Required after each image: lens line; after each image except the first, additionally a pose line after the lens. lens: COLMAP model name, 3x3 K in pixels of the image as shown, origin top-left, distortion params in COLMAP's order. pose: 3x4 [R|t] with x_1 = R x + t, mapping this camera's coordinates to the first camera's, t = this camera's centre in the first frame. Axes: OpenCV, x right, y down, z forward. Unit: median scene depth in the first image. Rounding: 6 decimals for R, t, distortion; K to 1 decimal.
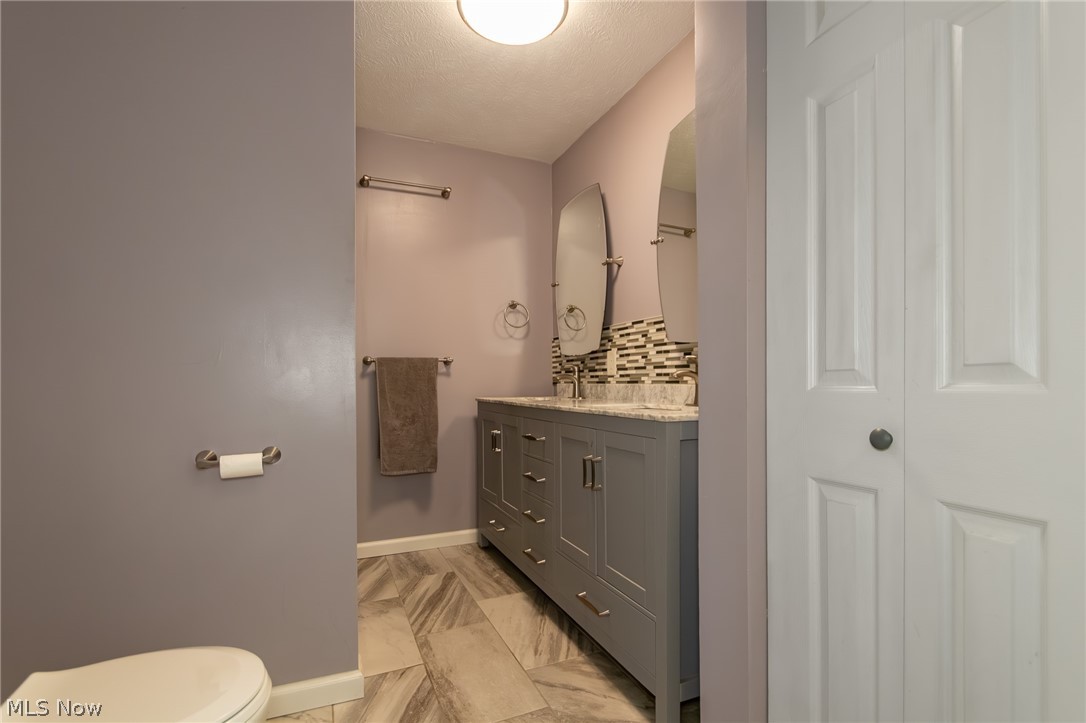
lens RADIAL K [[501.8, 0, 544.4], [0, 501.8, 377.2], [0, 0, 1]] dist [0.000571, 0.000084]
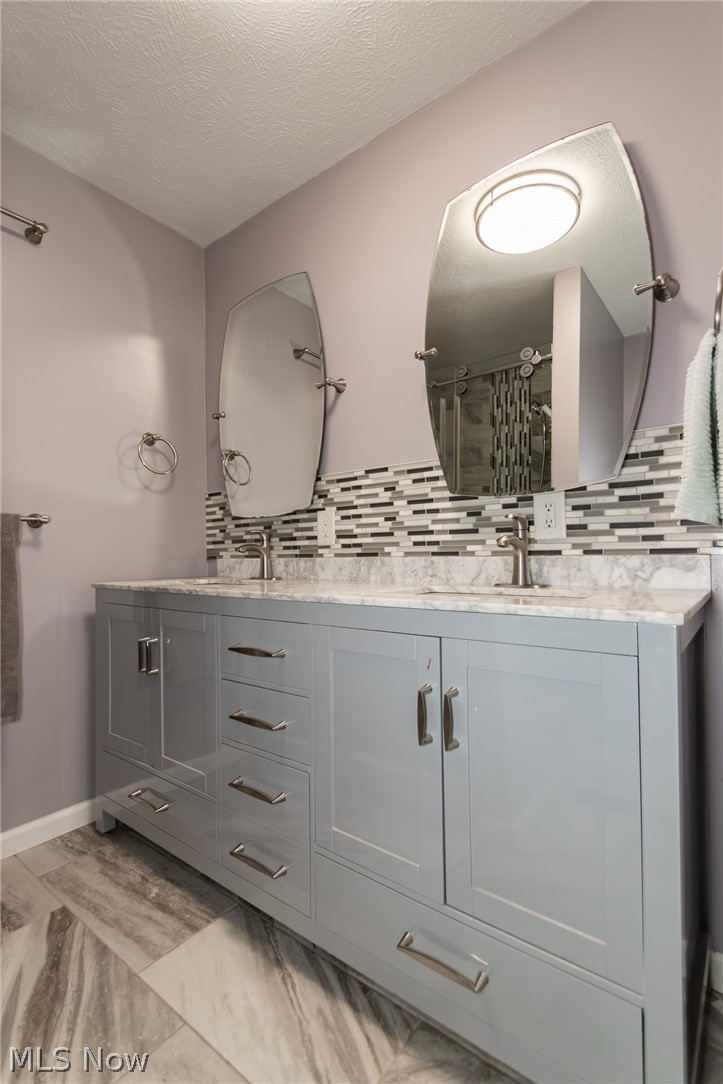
lens RADIAL K [[500.8, 0, 361.5], [0, 500.8, 542.0], [0, 0, 1]] dist [0.000571, 0.000084]
pose [[0.880409, 0.005836, 0.474180, -0.157304], [0.004175, 0.999790, -0.020056, 0.005718], [-0.474197, 0.019637, 0.880200, 0.363256]]
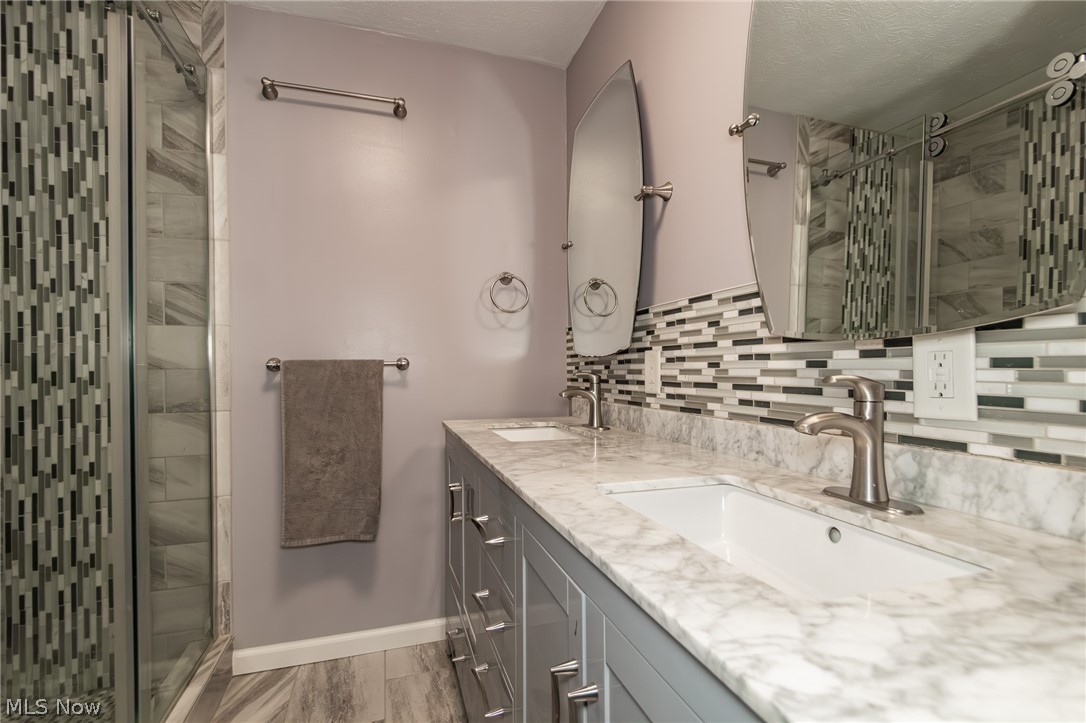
lens RADIAL K [[497.7, 0, 543.0], [0, 497.7, 361.5], [0, 0, 1]] dist [0.002881, 0.000026]
pose [[0.993636, -0.000096, -0.112643, 0.075008], [-0.000334, 0.999993, -0.003793, -0.038267], [0.112642, 0.003807, 0.993628, 0.429070]]
